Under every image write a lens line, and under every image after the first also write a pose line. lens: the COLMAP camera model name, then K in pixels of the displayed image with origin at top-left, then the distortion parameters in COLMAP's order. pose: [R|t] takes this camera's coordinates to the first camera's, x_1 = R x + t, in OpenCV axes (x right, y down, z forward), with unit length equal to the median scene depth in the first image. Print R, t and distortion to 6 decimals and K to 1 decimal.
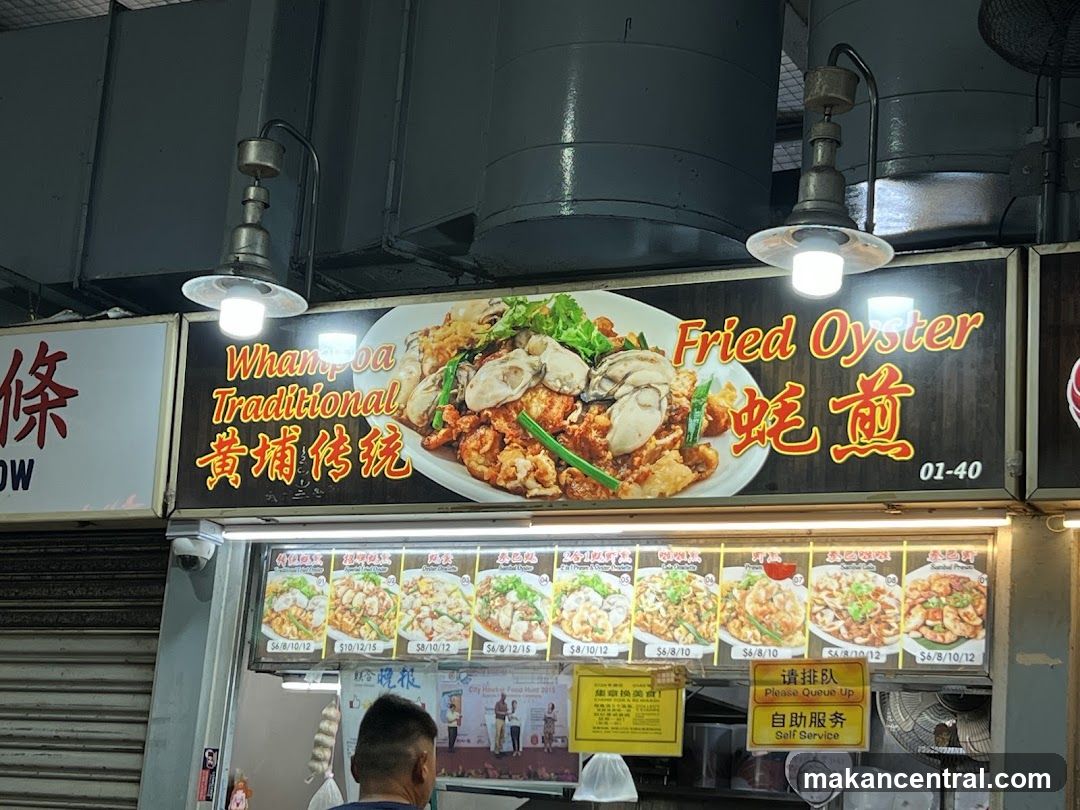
lens RADIAL K [[2164.9, 0, 512.9], [0, 2164.9, 403.5], [0, 0, 1]] dist [0.187452, -0.353389]
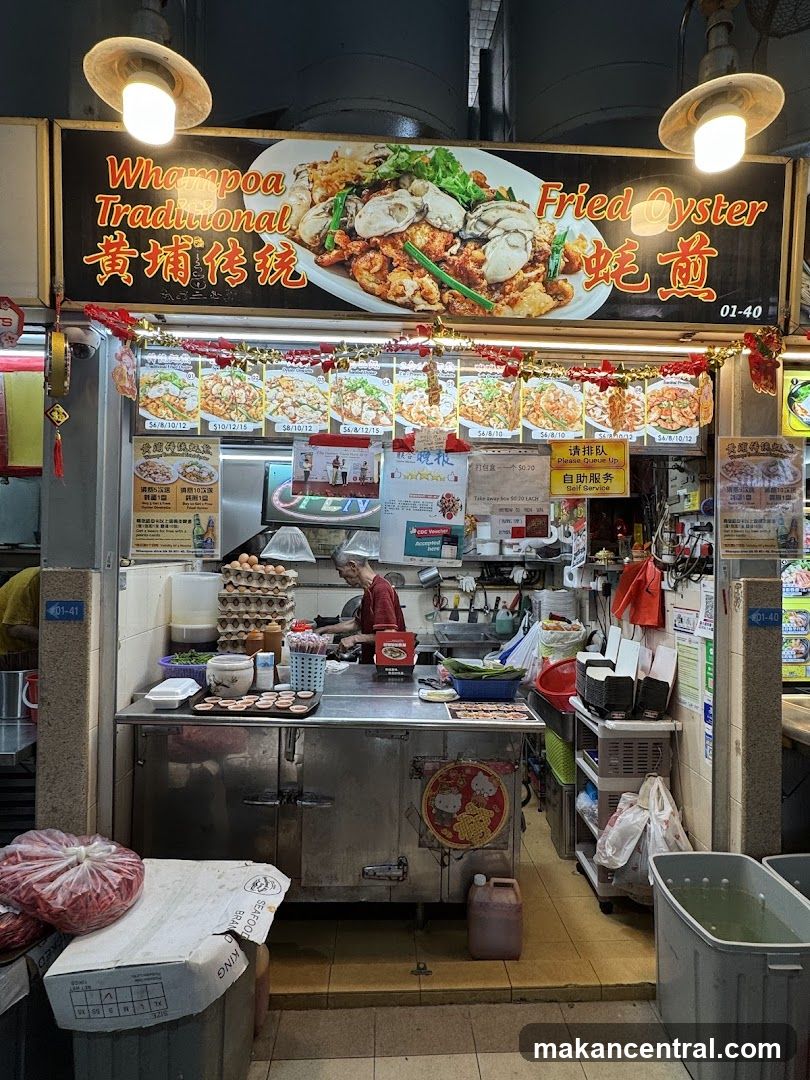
lens RADIAL K [[617.3, 0, 413.8], [0, 617.3, 537.0], [0, 0, 1]] dist [-0.001928, 0.001130]
pose [[0.841811, -0.063080, 0.536074, -0.199444], [-0.072148, 0.971087, 0.227563, 0.090165], [-0.534930, -0.230241, 0.812920, 0.665254]]
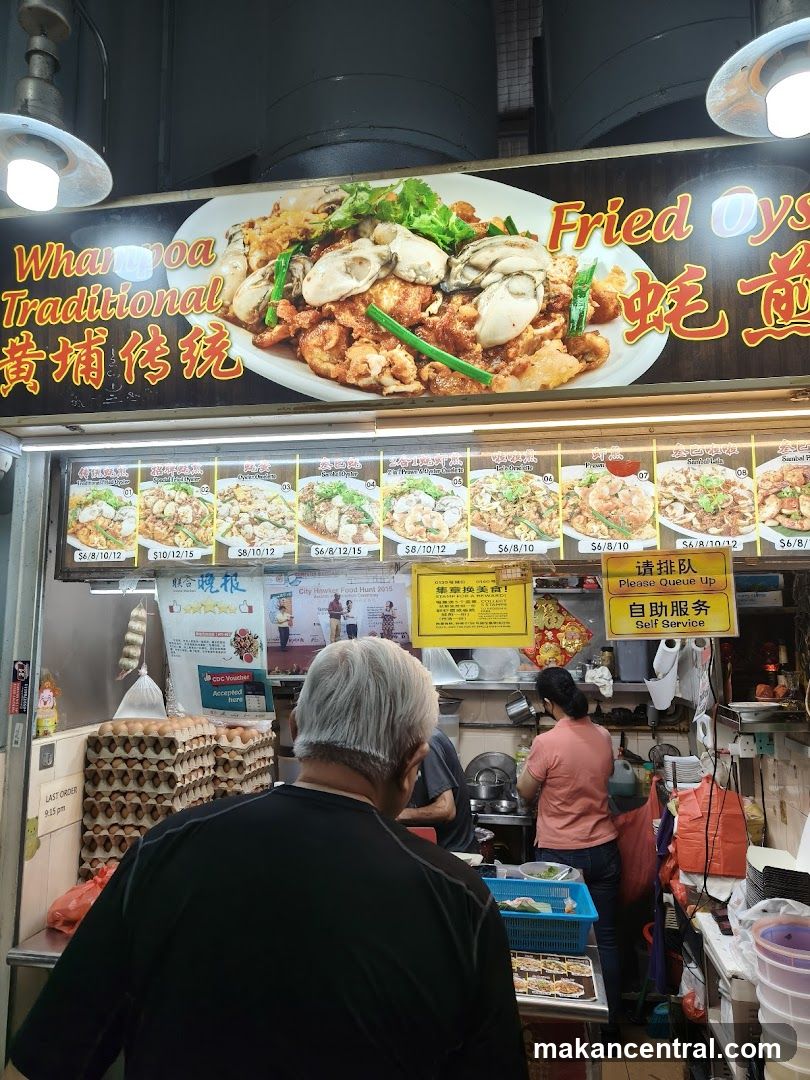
lens RADIAL K [[772.5, 0, 400.7], [0, 772.5, 533.9], [0, 0, 1]] dist [0.006803, -0.004326]
pose [[0.937040, -0.040680, 0.346844, -0.105190], [-0.002190, 0.992488, 0.122322, 0.062037], [-0.349214, -0.115380, 0.929912, 0.673316]]
